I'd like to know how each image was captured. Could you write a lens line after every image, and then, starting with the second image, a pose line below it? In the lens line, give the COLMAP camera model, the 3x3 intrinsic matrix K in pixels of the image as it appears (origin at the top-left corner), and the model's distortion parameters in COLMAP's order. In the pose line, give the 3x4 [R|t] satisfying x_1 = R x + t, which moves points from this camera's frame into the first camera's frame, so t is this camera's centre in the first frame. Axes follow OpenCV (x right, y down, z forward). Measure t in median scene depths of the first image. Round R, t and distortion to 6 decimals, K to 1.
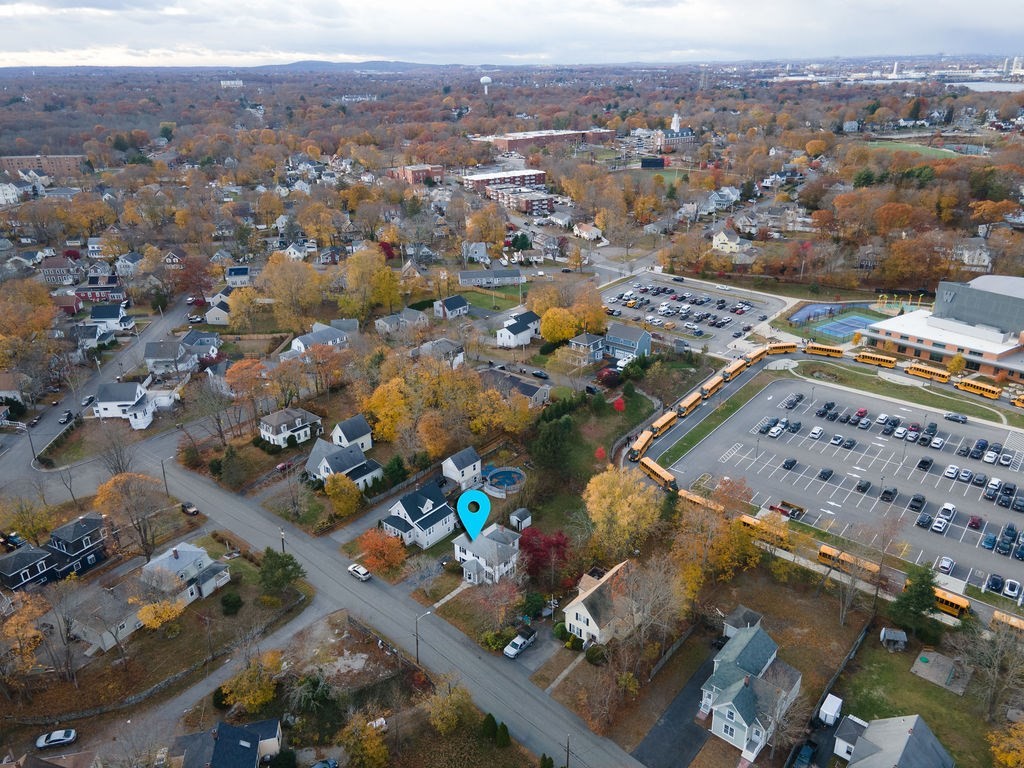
lens RADIAL K [[743.0, 0, 513.4], [0, 743.0, 381.4], [0, 0, 1]] dist [0.022759, 0.036820]
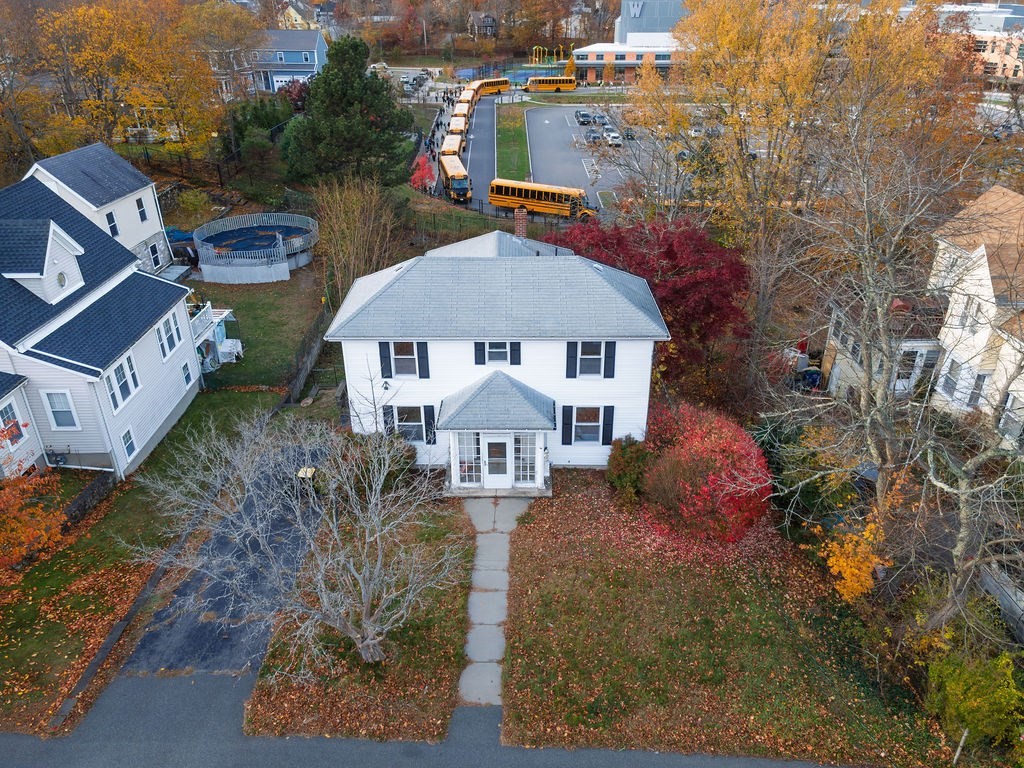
lens RADIAL K [[743.0, 0, 513.4], [0, 743.0, 381.4], [0, 0, 1]] dist [0.022759, 0.036820]
pose [[0.769748, -0.283918, 0.571733, -0.089360], [0.242735, 0.958550, 0.149205, 0.120251], [-0.590396, 0.023929, 0.806759, 0.474176]]
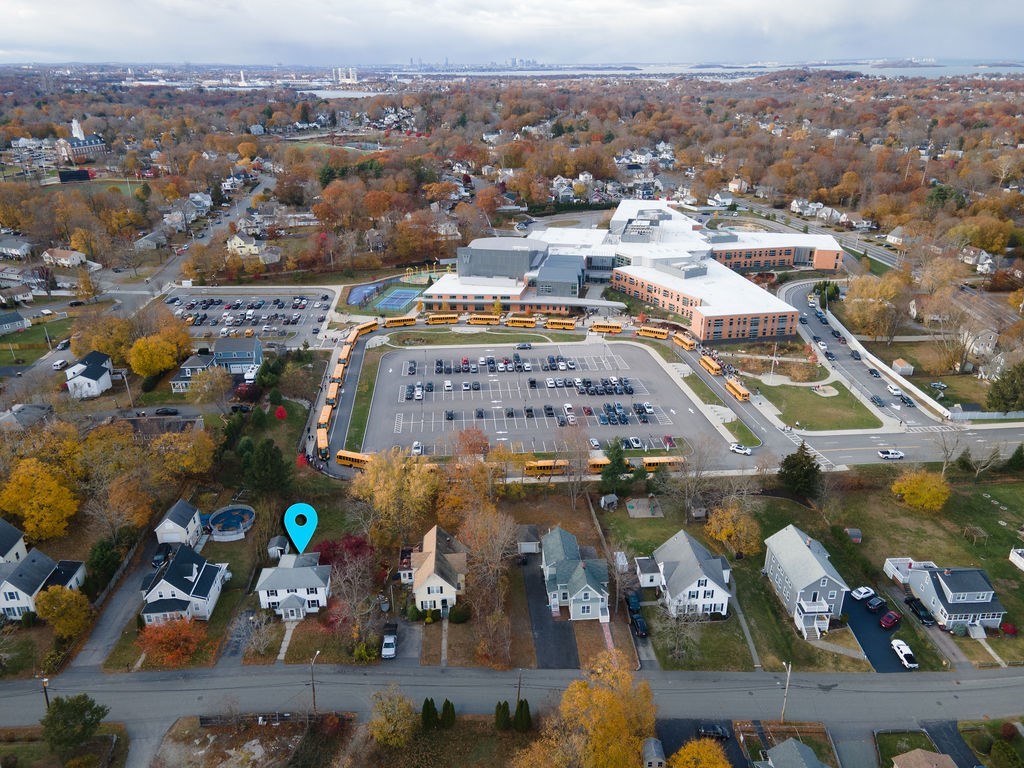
lens RADIAL K [[743.0, 0, 513.4], [0, 743.0, 381.4], [0, 0, 1]] dist [0.022759, 0.036820]
pose [[0.717526, -0.264220, 0.644472, -0.214024], [0.268862, 0.958613, 0.093672, -0.014828], [-0.642550, 0.106062, 0.758868, 0.054099]]
